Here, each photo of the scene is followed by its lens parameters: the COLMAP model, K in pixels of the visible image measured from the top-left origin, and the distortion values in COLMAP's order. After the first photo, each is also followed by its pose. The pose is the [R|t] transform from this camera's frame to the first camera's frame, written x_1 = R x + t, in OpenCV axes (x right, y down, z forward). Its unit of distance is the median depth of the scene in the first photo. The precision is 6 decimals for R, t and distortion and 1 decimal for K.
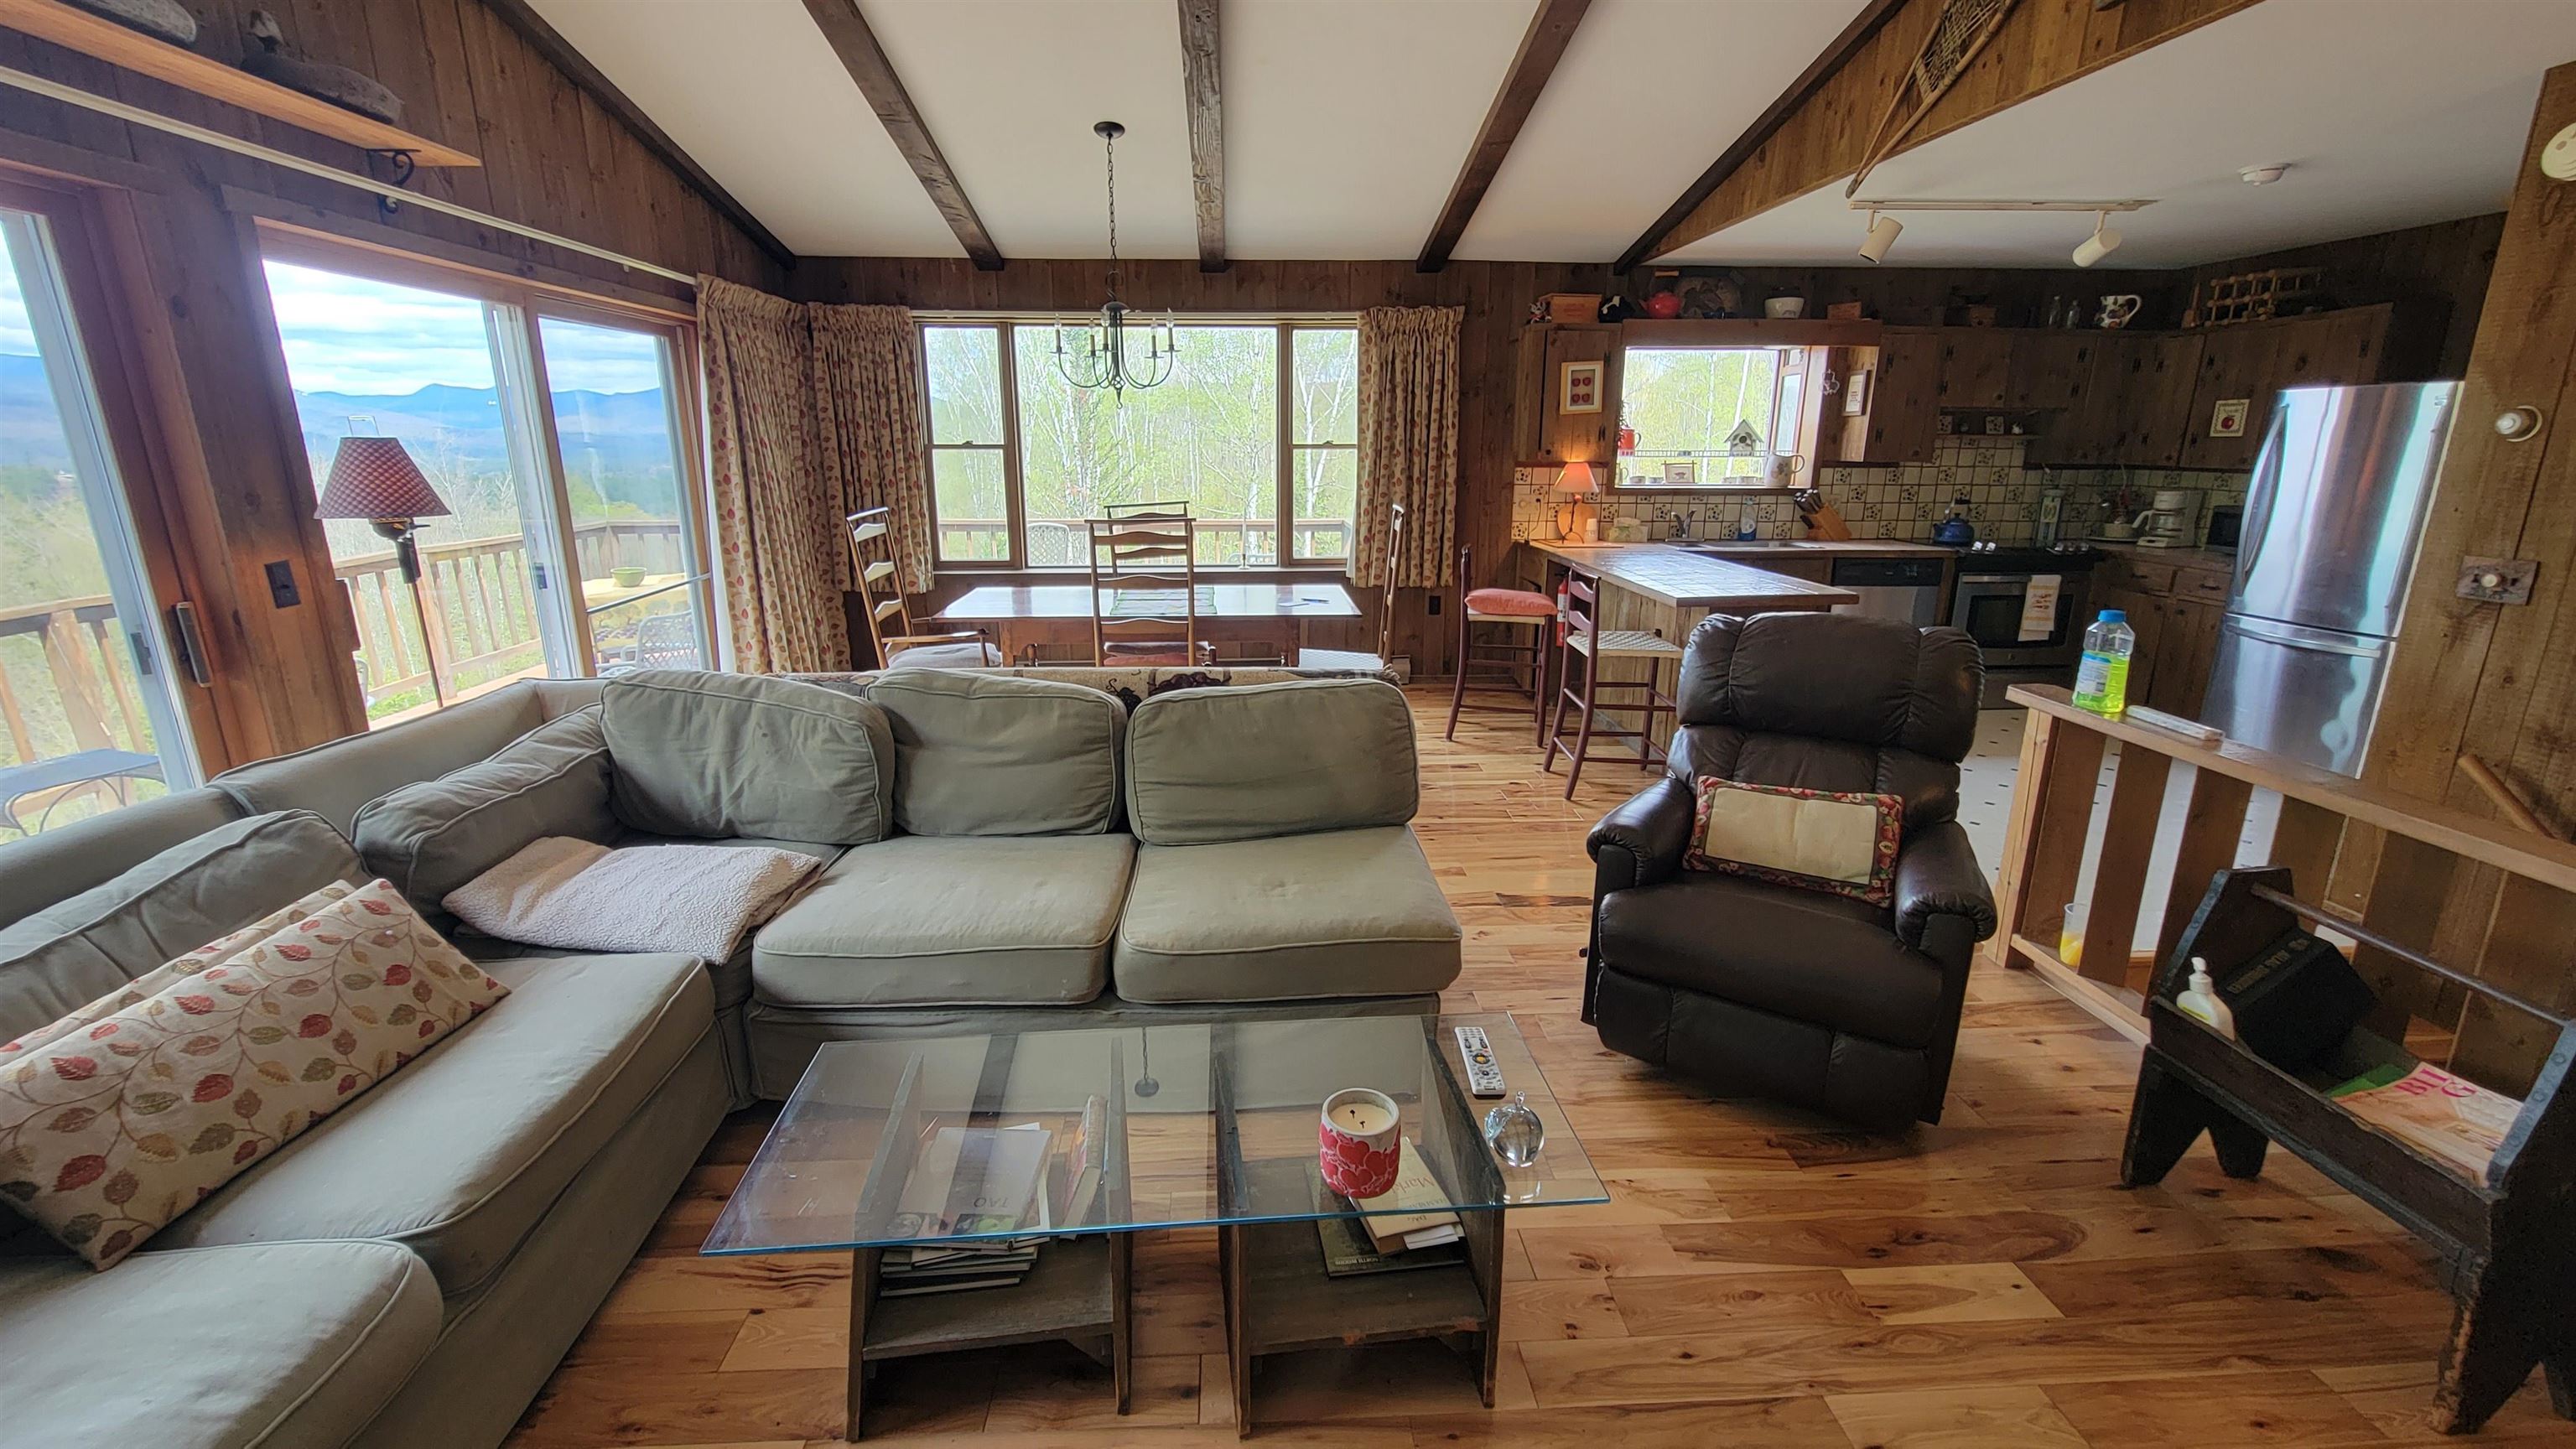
lens RADIAL K [[1053.0, 0, 1281.3], [0, 1053.0, 716.1], [0, 0, 1]] dist [0.003630, -0.000343]
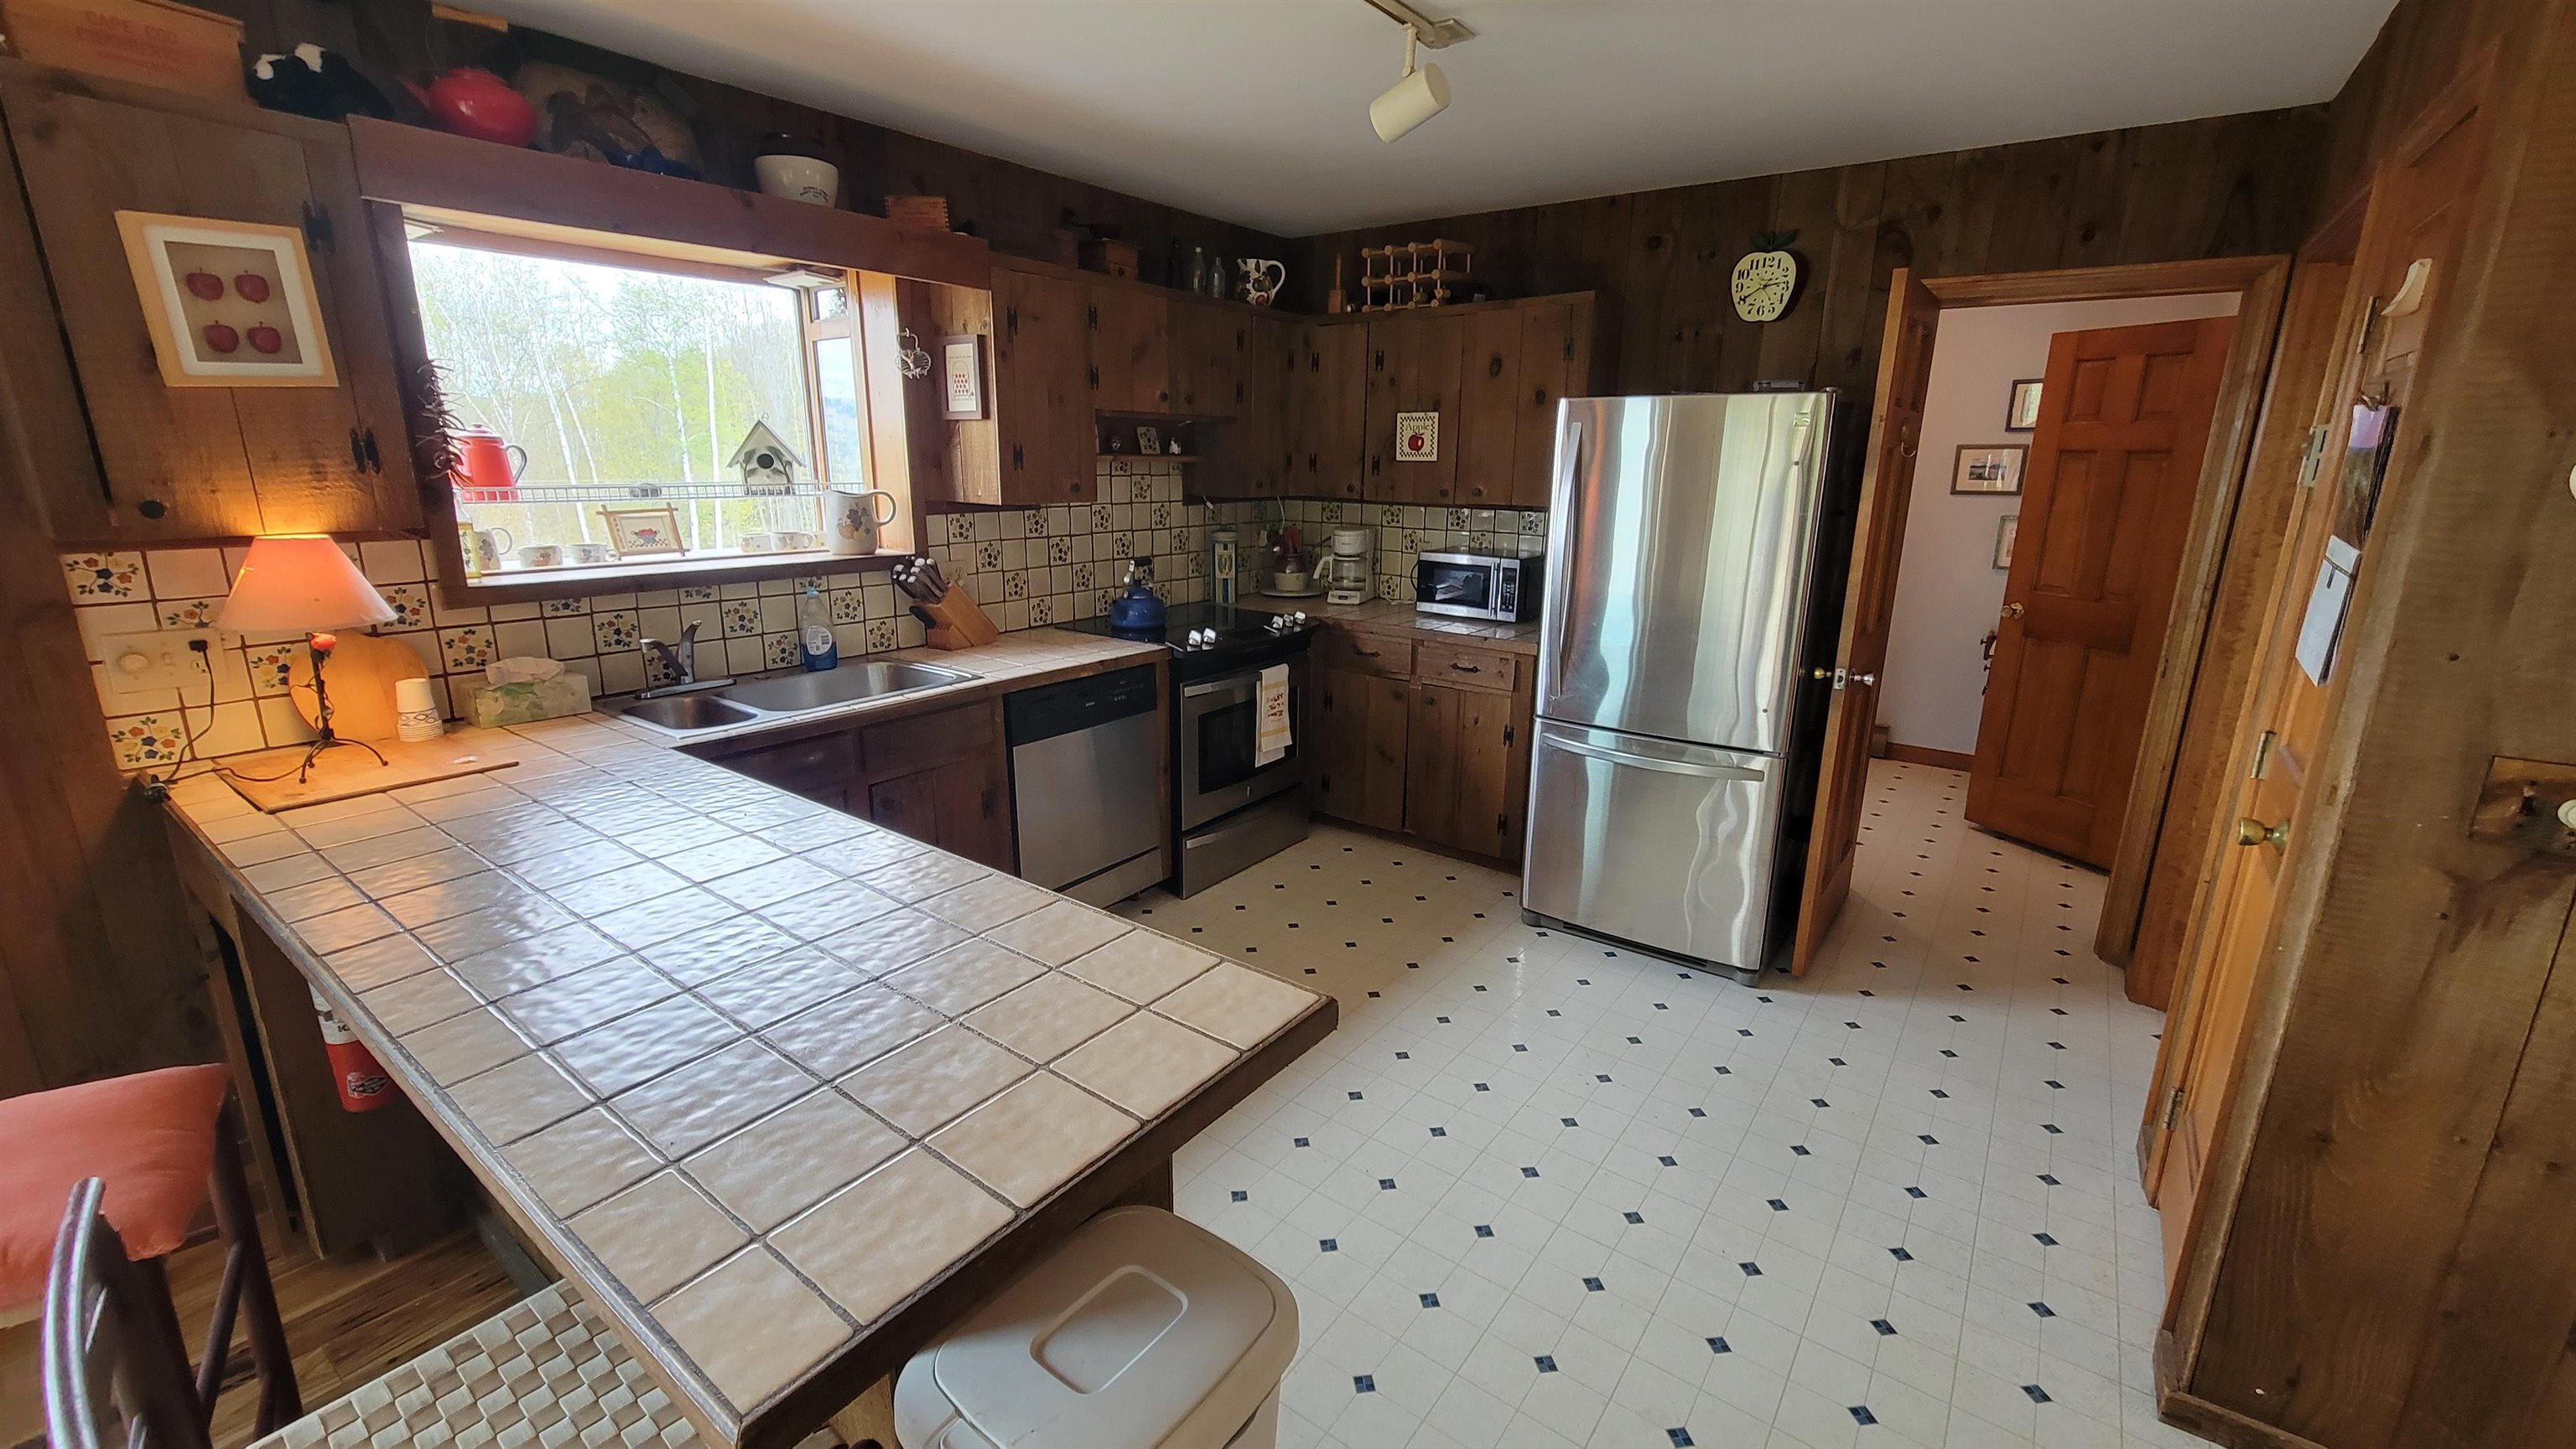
lens RADIAL K [[1053.0, 0, 1273.8], [0, 1053.0, 721.4], [0, 0, 1]] dist [0.003630, -0.000343]
pose [[0.647587, -0.184493, 0.739320, 0.217104], [0.184084, 0.979386, 0.083157, -0.149330], [-0.739422, 0.082245, 0.668200, 0.535579]]
